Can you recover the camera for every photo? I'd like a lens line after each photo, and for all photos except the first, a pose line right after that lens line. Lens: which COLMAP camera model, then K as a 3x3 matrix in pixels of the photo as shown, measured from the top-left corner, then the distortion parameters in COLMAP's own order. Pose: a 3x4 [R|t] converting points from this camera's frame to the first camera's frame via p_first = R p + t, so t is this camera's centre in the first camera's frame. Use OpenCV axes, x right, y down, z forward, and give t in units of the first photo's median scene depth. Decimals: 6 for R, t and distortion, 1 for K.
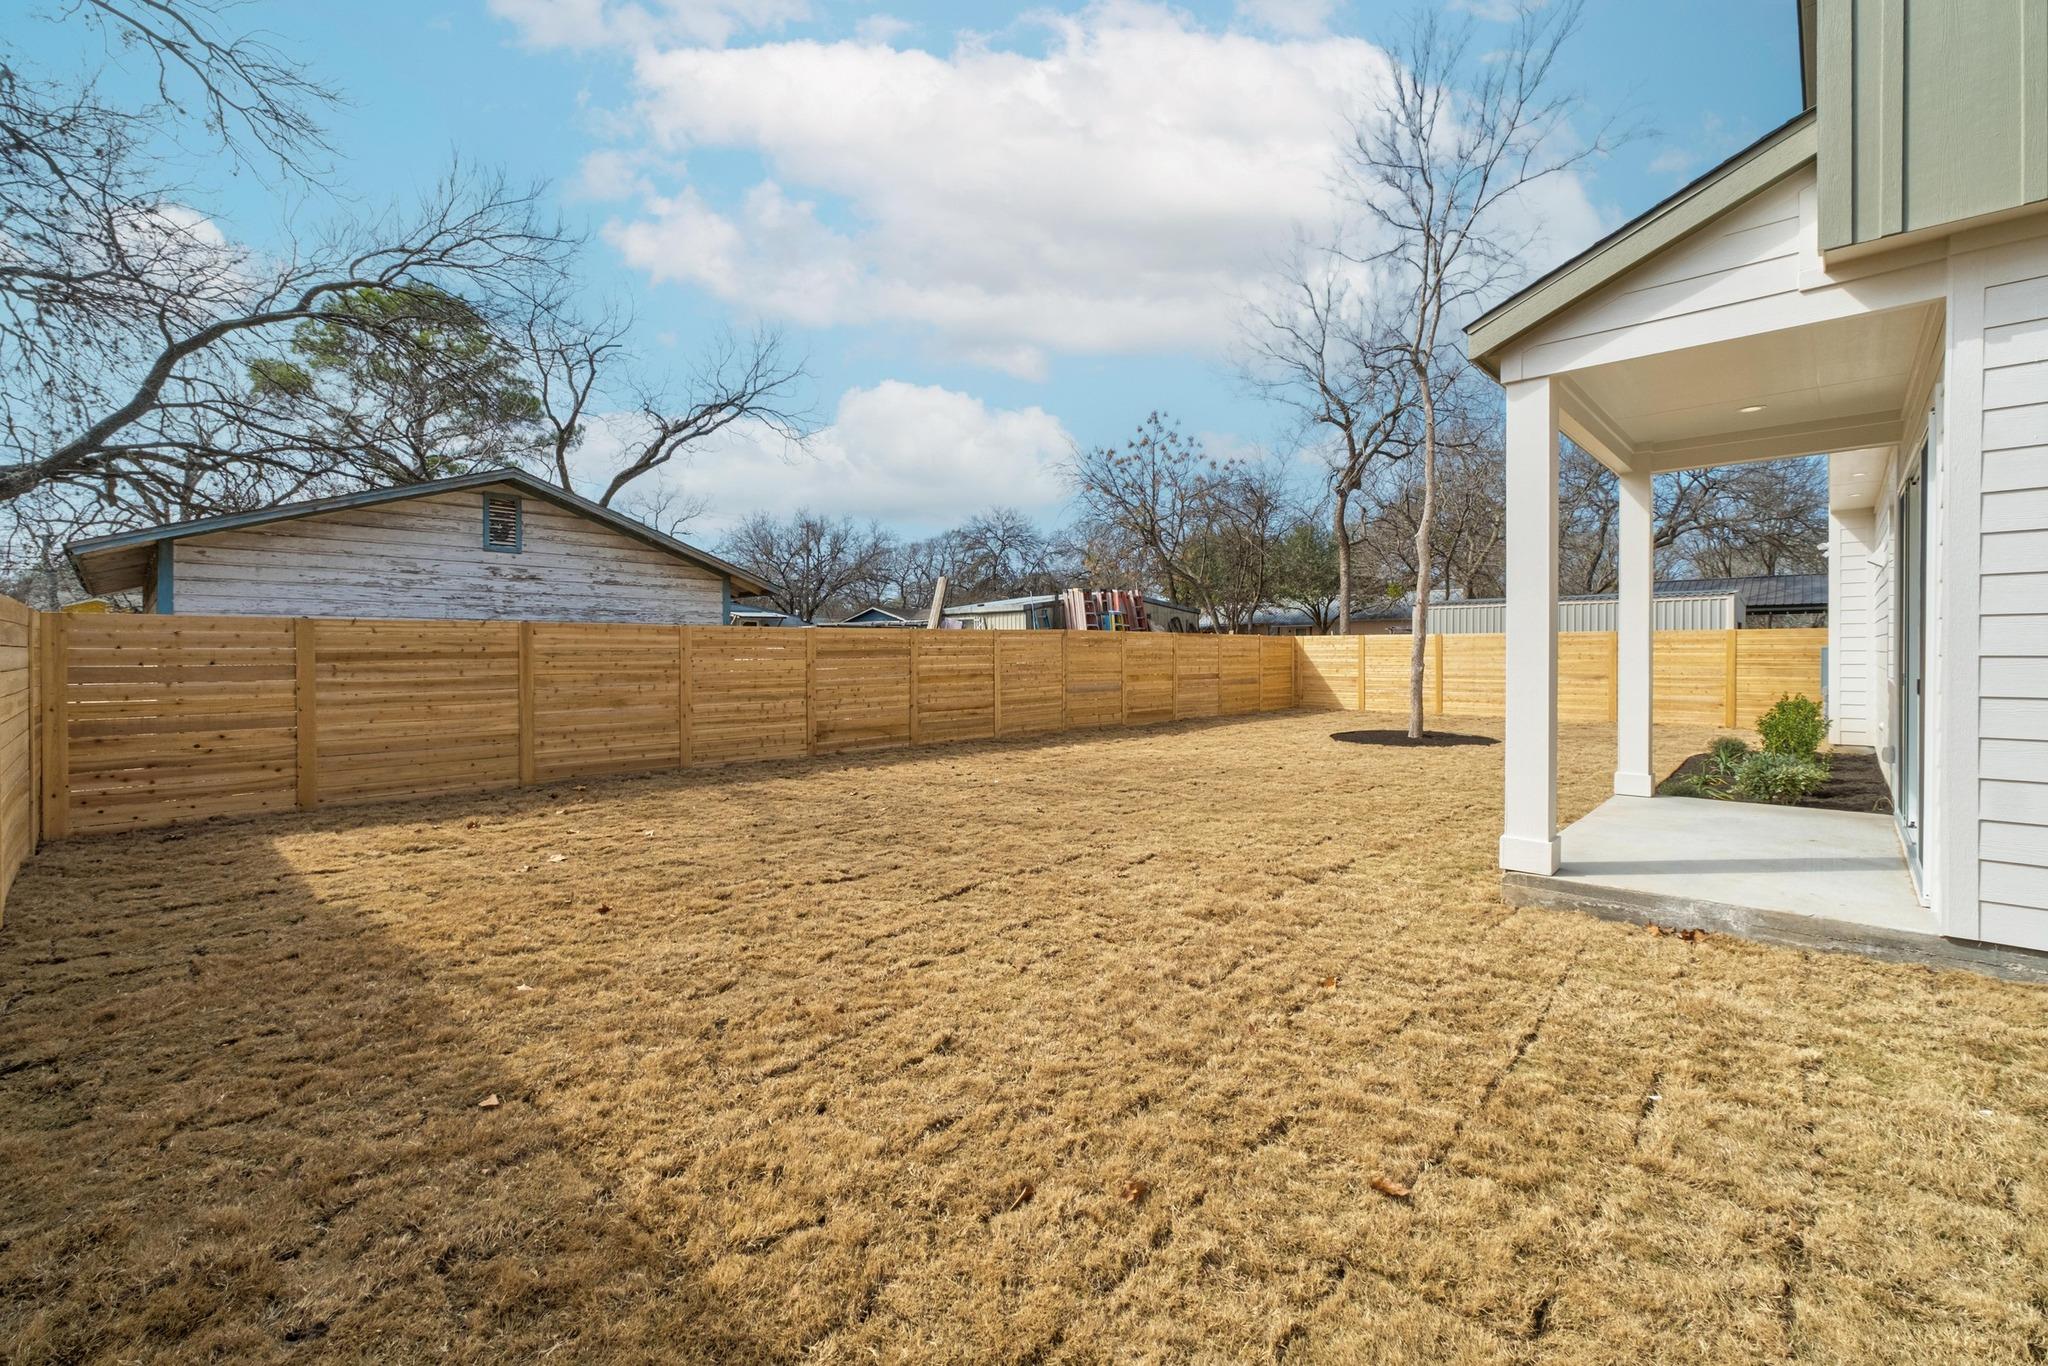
lens RADIAL K [[861.5, 0, 1030.2], [0, 861.5, 655.7], [0, 0, 1]] dist [-0.019159, 0.009407]
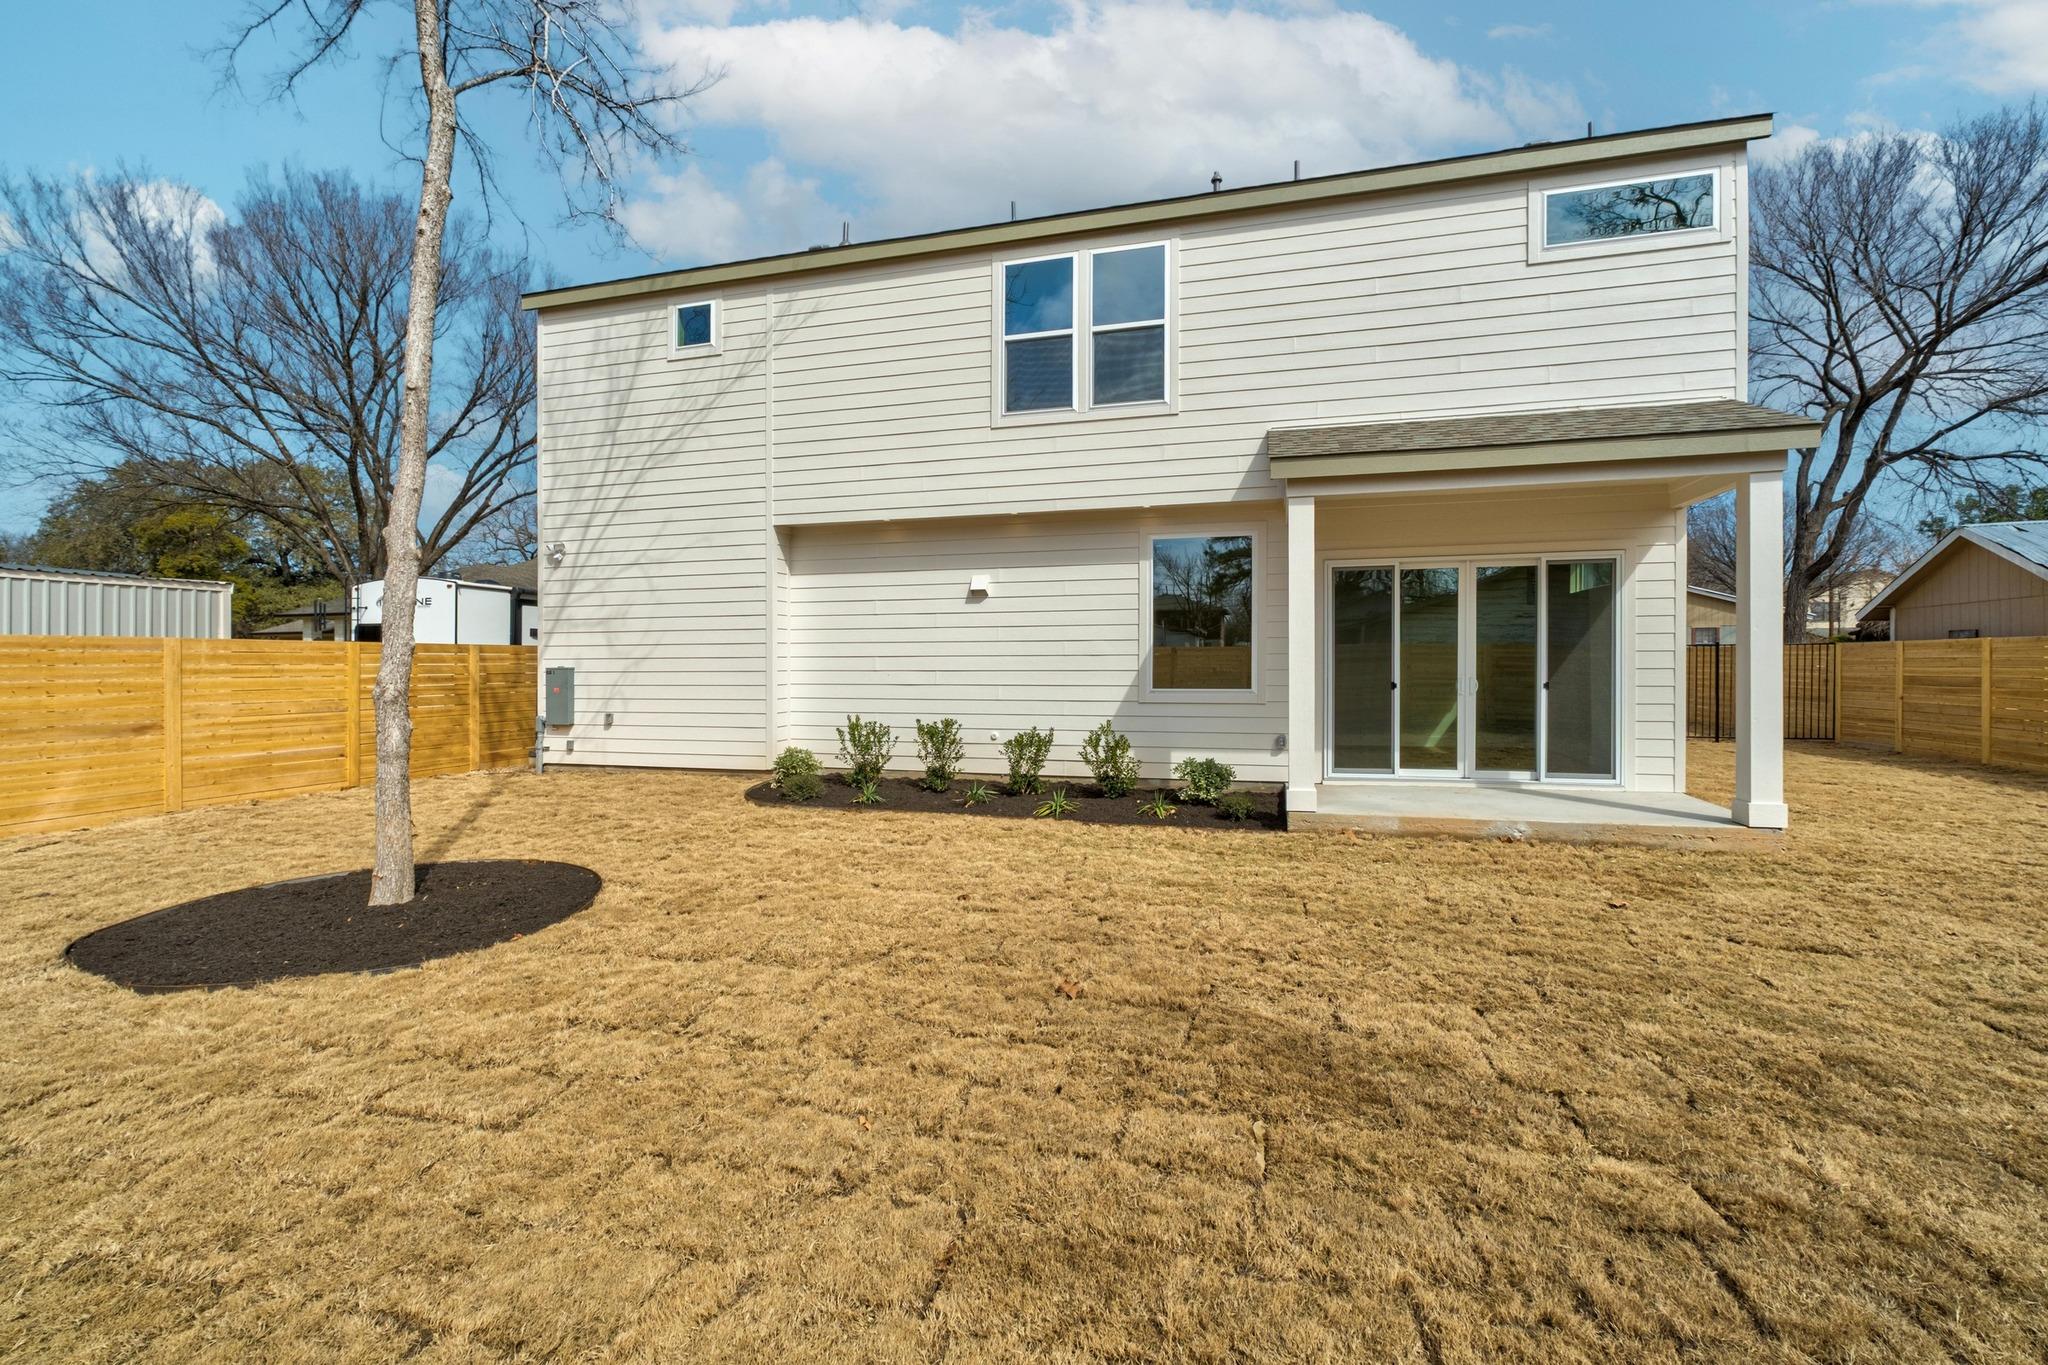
lens RADIAL K [[861.5, 0, 1030.2], [0, 861.5, 655.2], [0, 0, 1]] dist [-0.019159, 0.009407]
pose [[-0.476754, 0.011770, 0.878958, -0.021878], [0.009915, 0.999919, -0.008012, -0.004934], [-0.878981, 0.004895, -0.476832, 0.604185]]
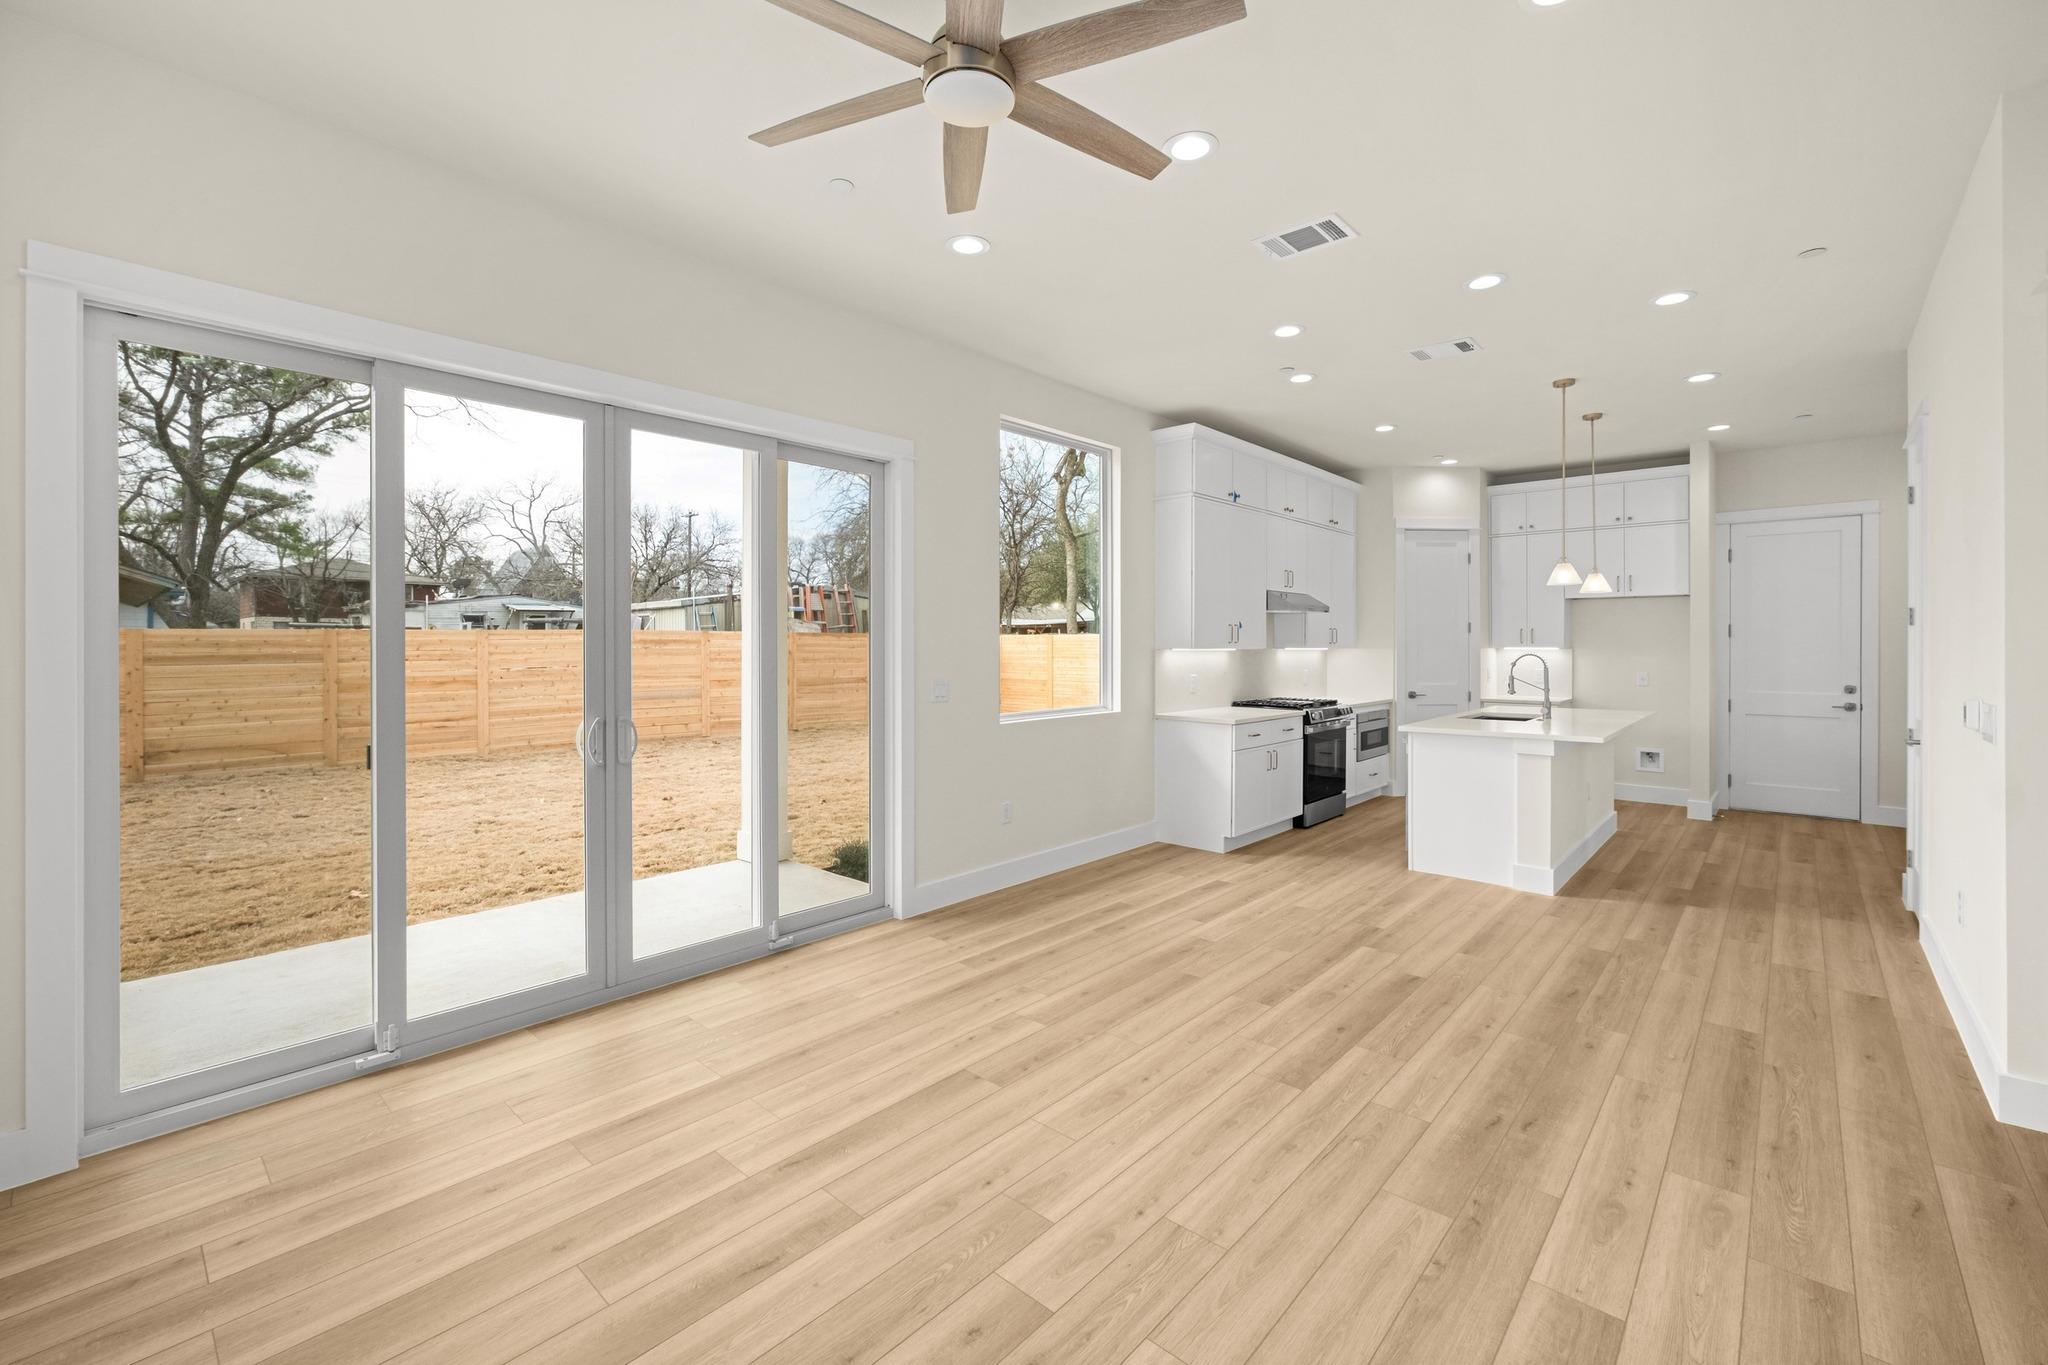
lens RADIAL K [[861.5, 0, 1030.2], [0, 861.5, 655.2], [0, 0, 1]] dist [-0.019159, 0.009407]
pose [[0.999550, 0.002323, 0.029904, 0.316423], [-0.002519, 0.999976, 0.006511, -0.007840], [-0.029888, -0.006583, 0.999532, 0.077103]]
